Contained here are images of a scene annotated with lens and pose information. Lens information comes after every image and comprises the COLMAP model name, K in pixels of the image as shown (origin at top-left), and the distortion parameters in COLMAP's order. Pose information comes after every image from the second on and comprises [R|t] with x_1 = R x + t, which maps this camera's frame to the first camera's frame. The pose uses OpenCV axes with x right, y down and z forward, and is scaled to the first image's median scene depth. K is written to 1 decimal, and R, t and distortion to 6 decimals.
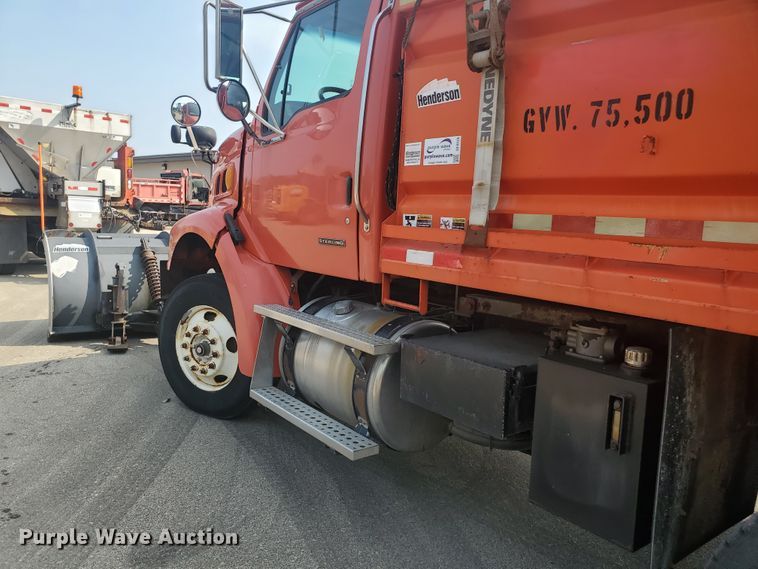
lens RADIAL K [[591.0, 0, 379.9], [0, 591.0, 277.3], [0, 0, 1]] dist [0.033070, -0.007924]
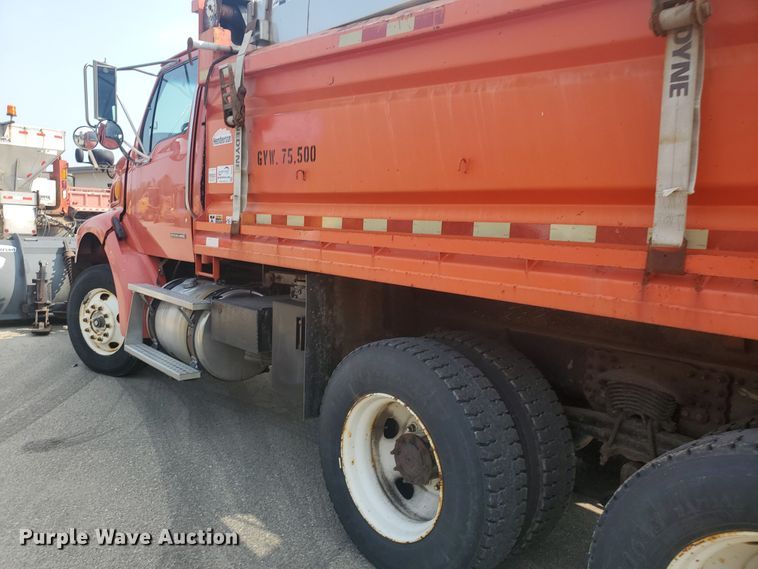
lens RADIAL K [[585.2, 0, 379.0], [0, 585.2, 284.5], [0, 0, 1]] dist [-0.006635, 0.053026]
pose [[0.997706, -0.010155, 0.066937, 0.261784], [0.010273, 0.999946, -0.001414, 0.054268], [-0.066919, 0.002099, 0.997756, -0.367990]]
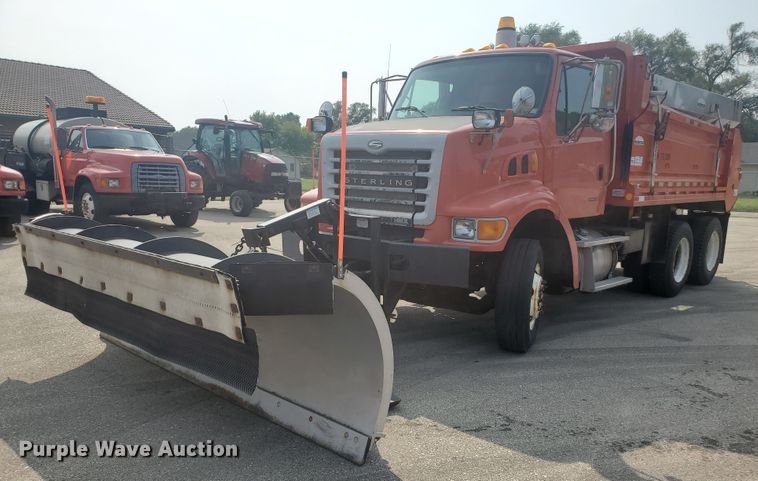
lens RADIAL K [[620.2, 0, 378.4], [0, 620.2, 307.0], [0, 0, 1]] dist [-0.001962, -0.001294]
pose [[-0.168312, -0.249612, 0.953606, -1.794383], [0.086159, 0.959980, 0.266487, -0.290701], [-0.981961, 0.127014, -0.140070, 1.800017]]
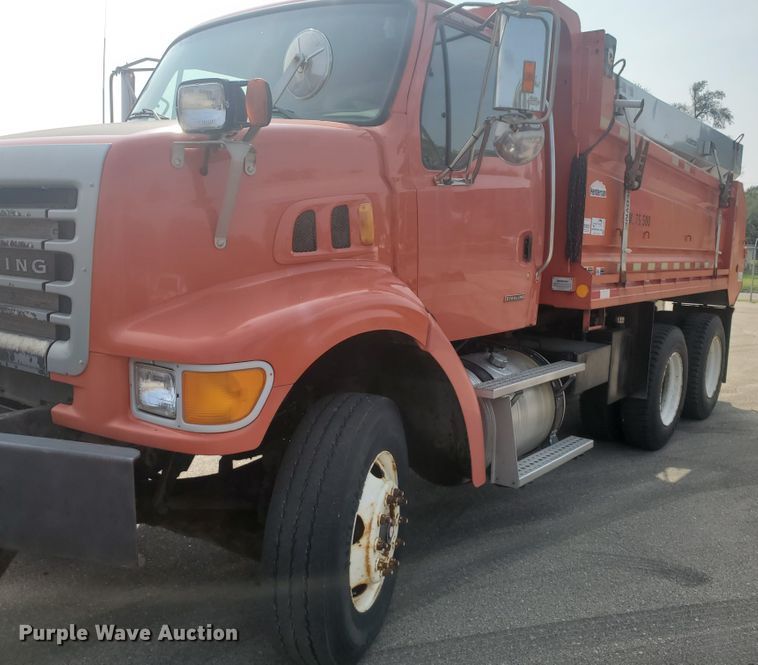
lens RADIAL K [[723.8, 0, 379.0], [0, 723.8, 332.5], [0, 0, 1]] dist [0.000542, -0.017534]
pose [[-0.260127, -0.169636, 0.950556, -1.071846], [0.063470, 0.979313, 0.192137, -0.224874], [-0.963486, 0.110312, -0.243979, 1.349714]]
